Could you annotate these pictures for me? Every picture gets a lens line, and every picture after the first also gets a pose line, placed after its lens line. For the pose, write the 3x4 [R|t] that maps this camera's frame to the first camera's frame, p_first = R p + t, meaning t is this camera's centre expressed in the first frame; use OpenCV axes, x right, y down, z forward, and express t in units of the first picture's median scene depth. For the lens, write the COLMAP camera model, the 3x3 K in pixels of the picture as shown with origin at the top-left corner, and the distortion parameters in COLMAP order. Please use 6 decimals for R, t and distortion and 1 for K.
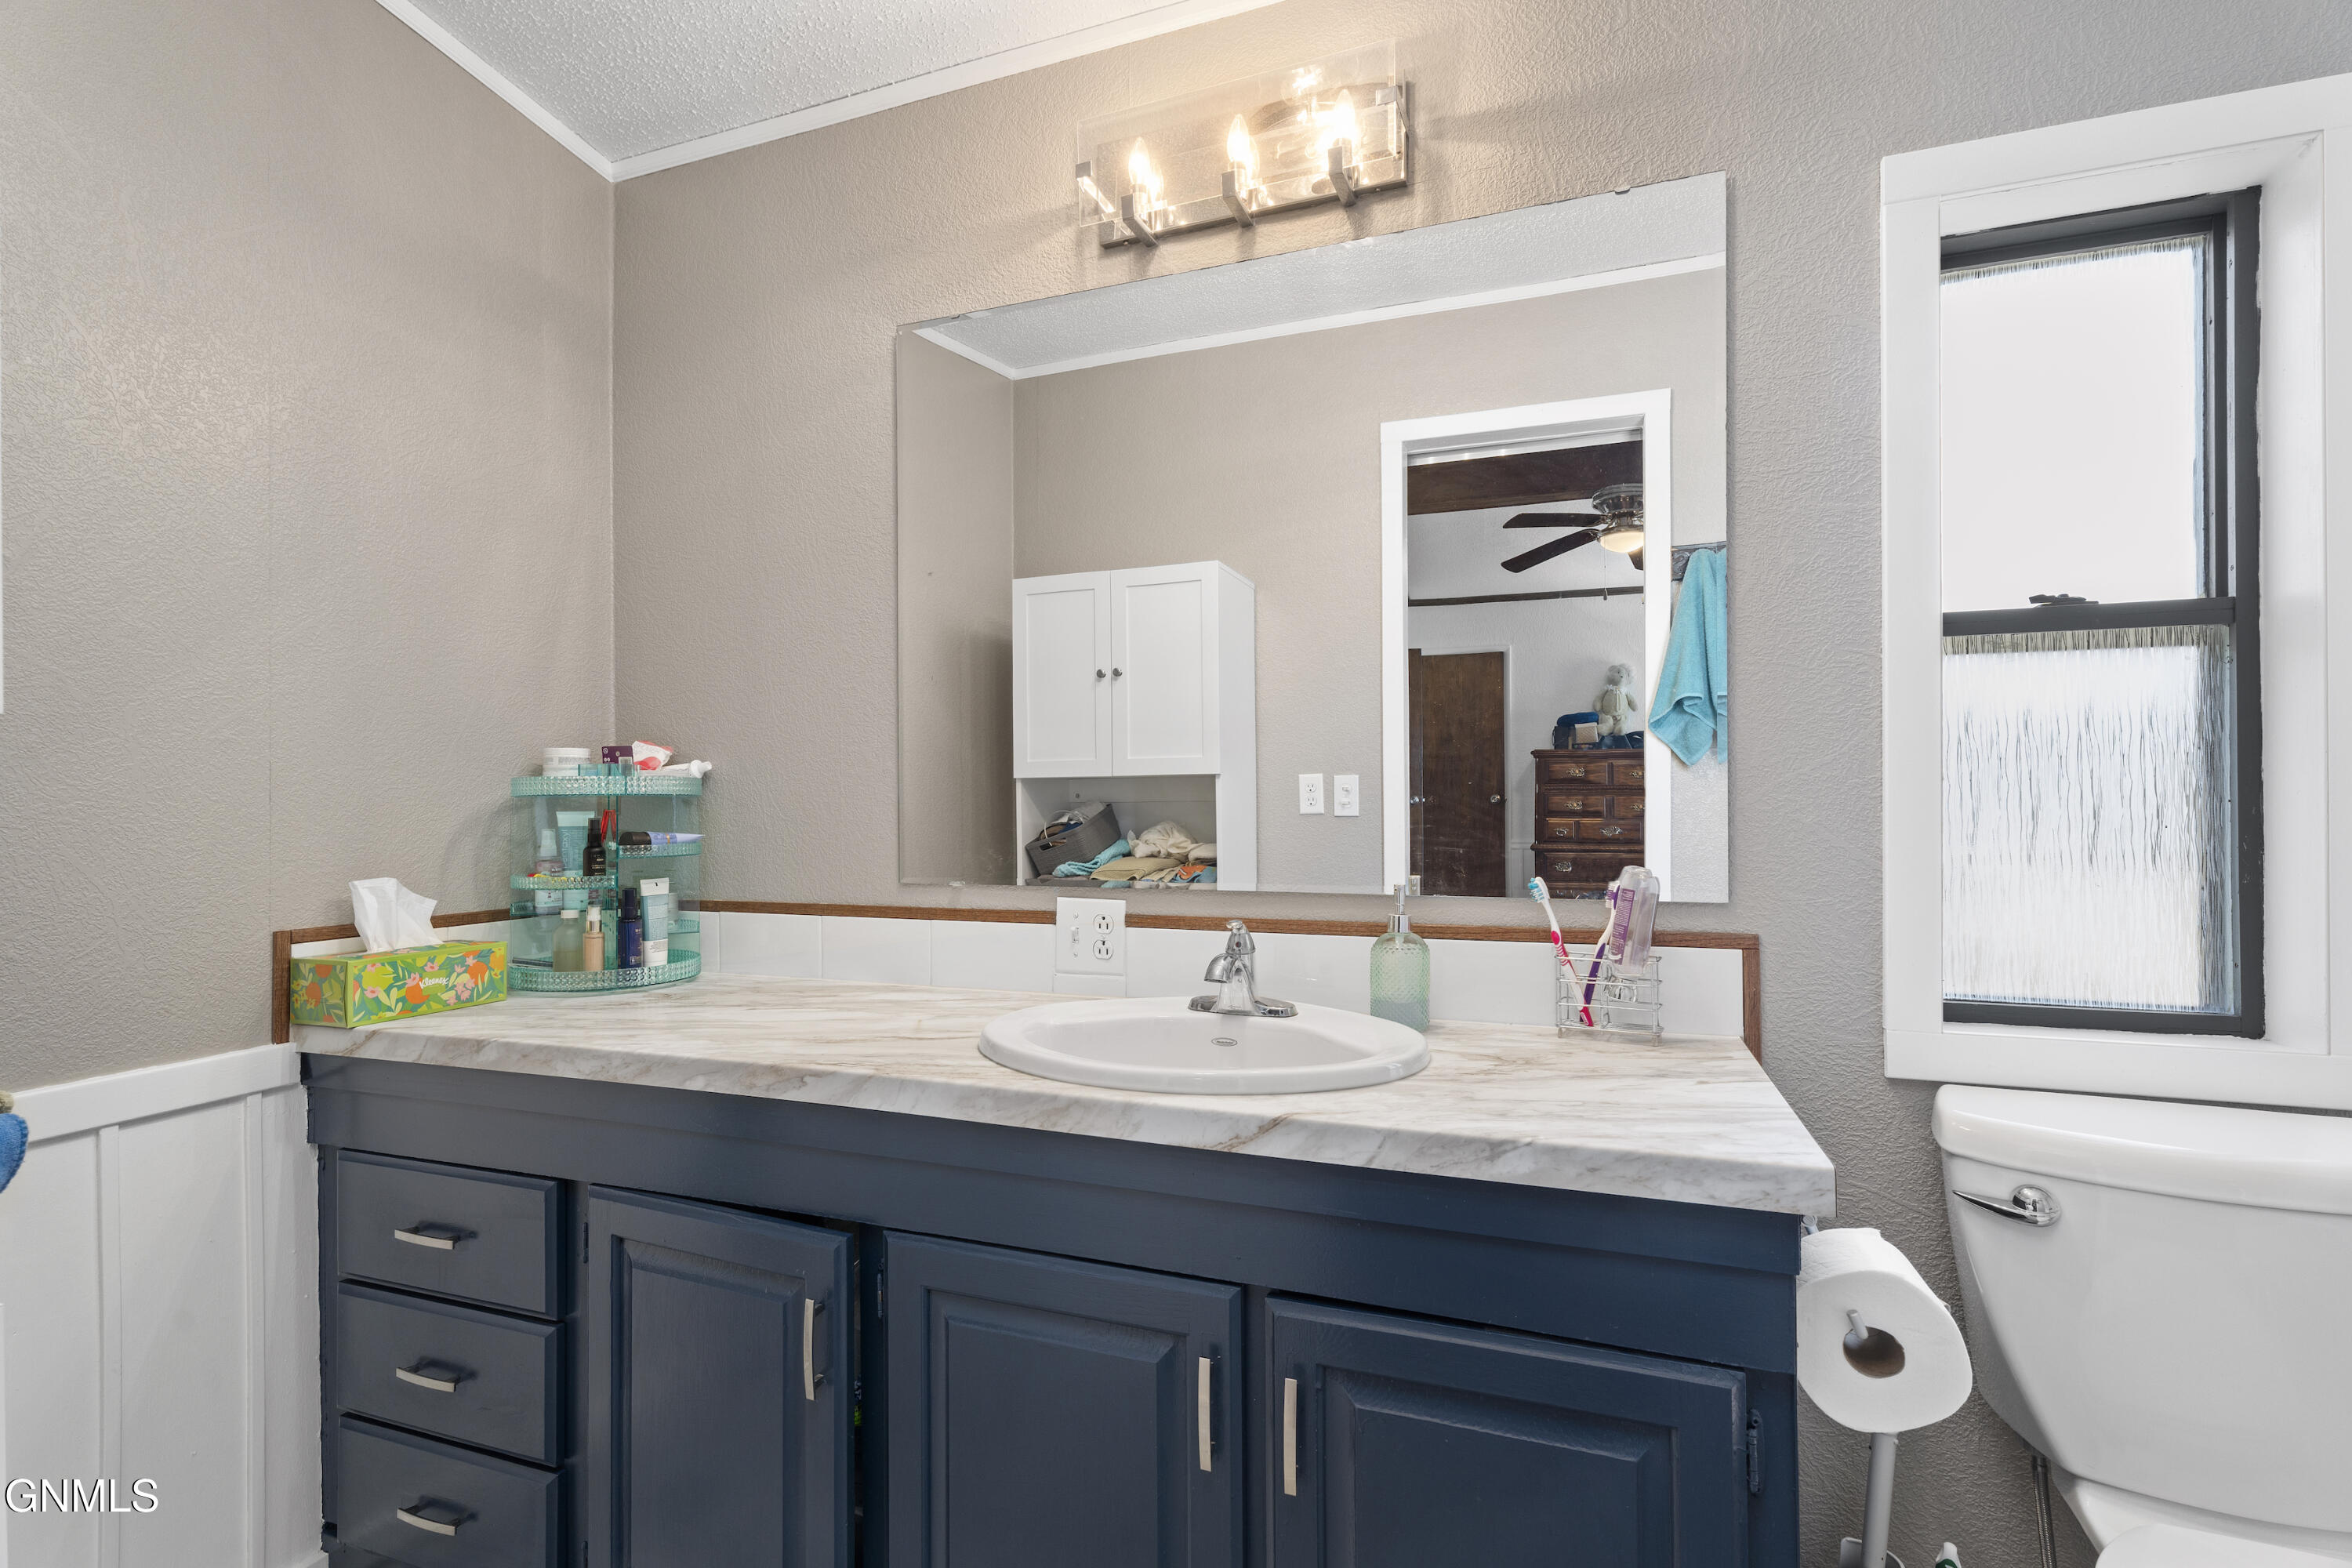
lens RADIAL K [[1052.7, 0, 1130.1], [0, 1052.7, 797.4], [0, 0, 1]] dist [0.007806, -0.001442]
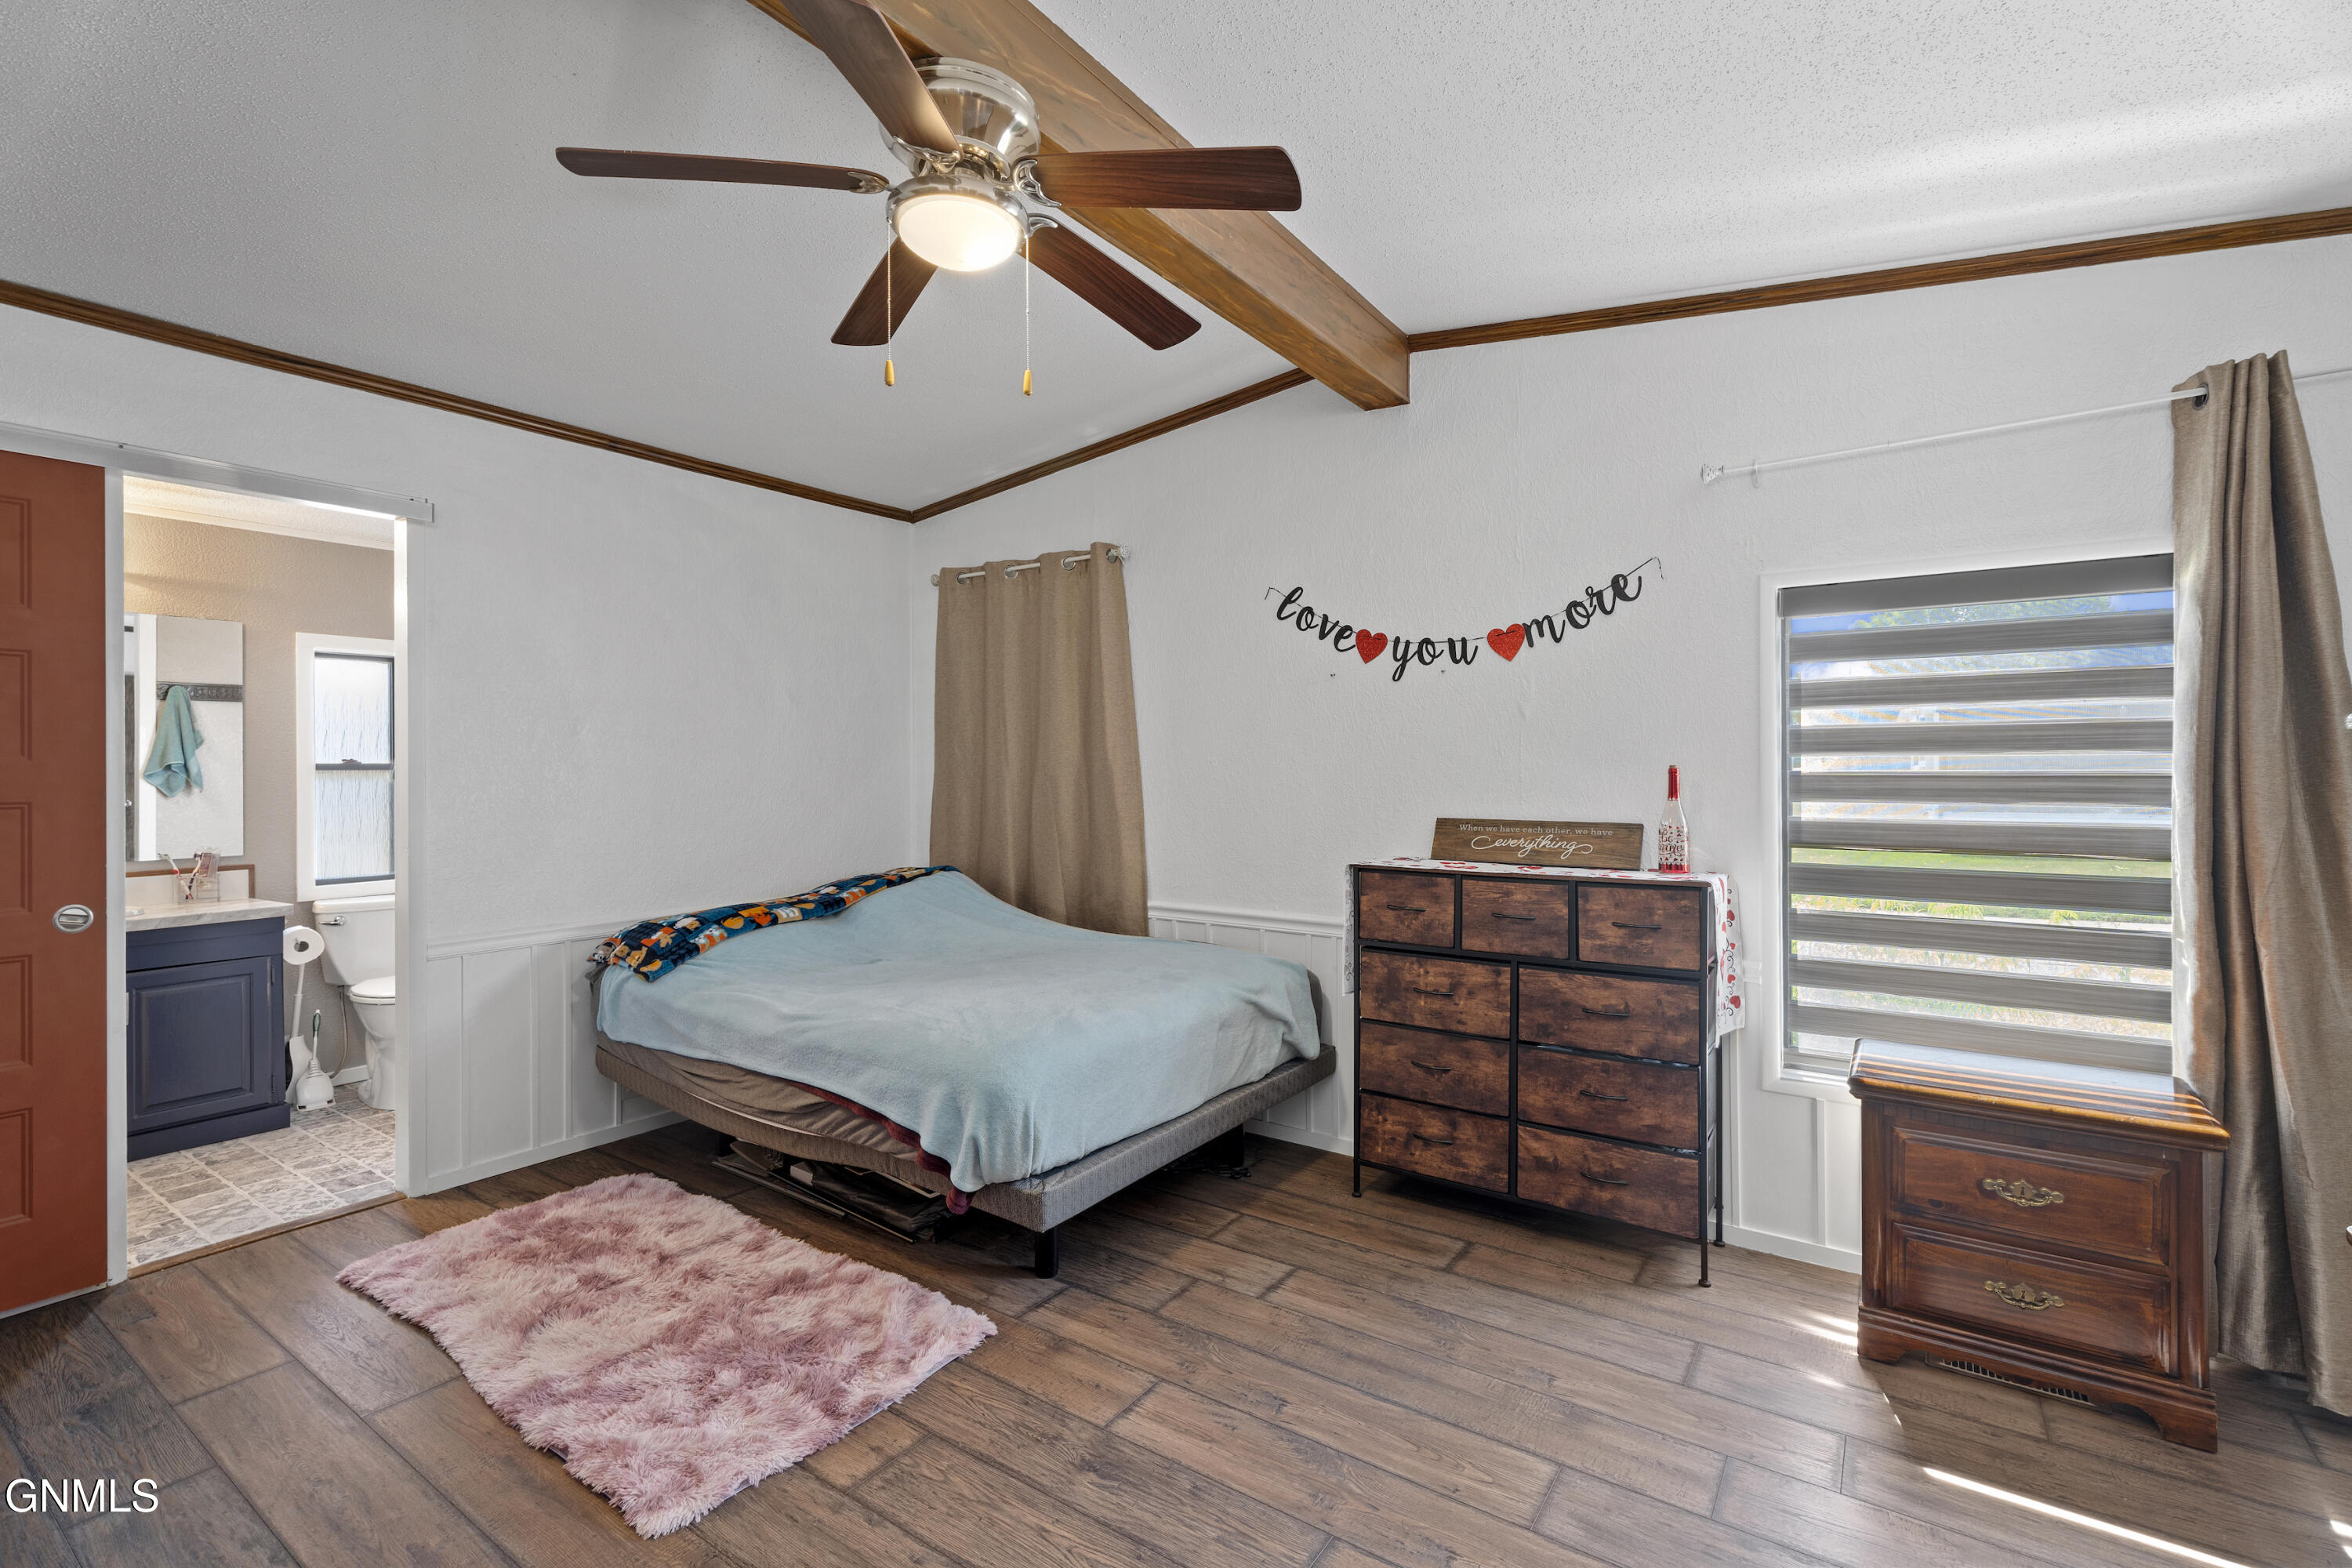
lens RADIAL K [[1052.7, 0, 1172.5], [0, 1052.7, 797.6], [0, 0, 1]] dist [0.007806, -0.001442]
pose [[0.229828, -0.011378, 0.973165, -1.945461], [-0.004870, 0.999906, 0.012841, -0.130533], [-0.973219, -0.007690, 0.229751, -2.513614]]
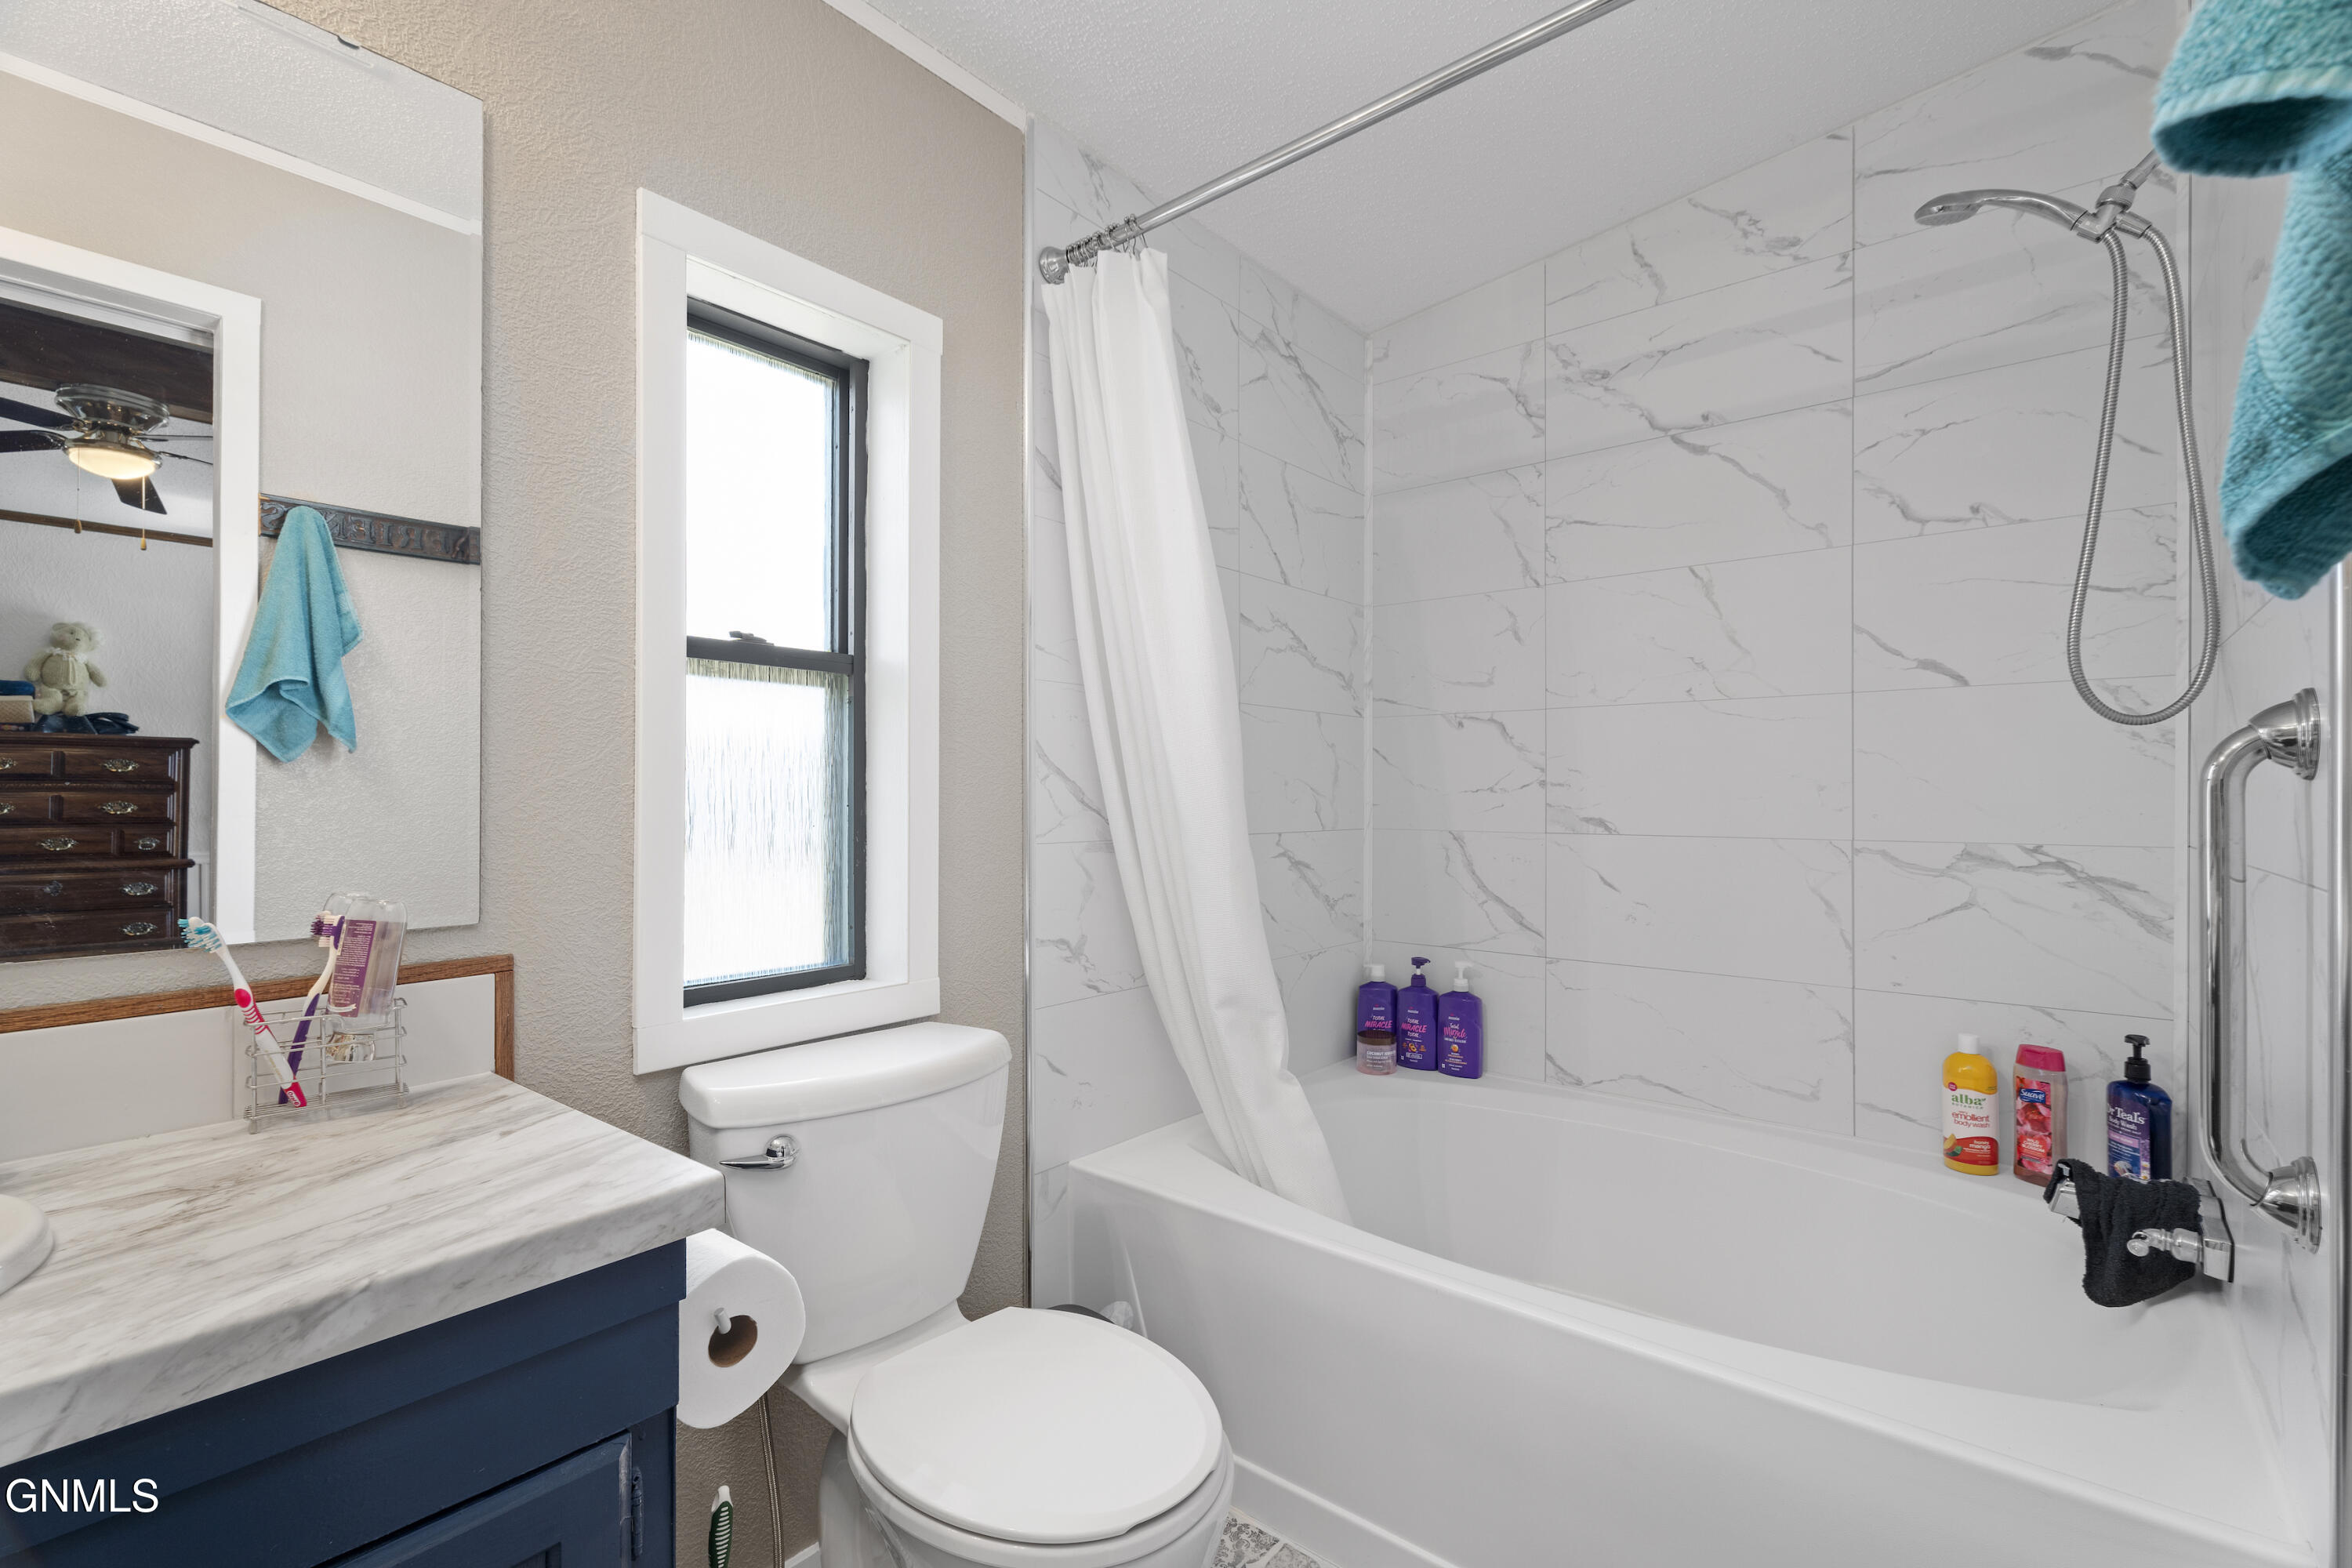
lens RADIAL K [[1052.7, 0, 1177.7], [0, 1052.7, 788.7], [0, 0, 1]] dist [0.007806, -0.001442]
pose [[0.311206, 0.009408, 0.950296, -0.103534], [-0.000741, 0.999953, -0.009656, -0.005568], [-0.950342, 0.002301, 0.311199, 0.177759]]
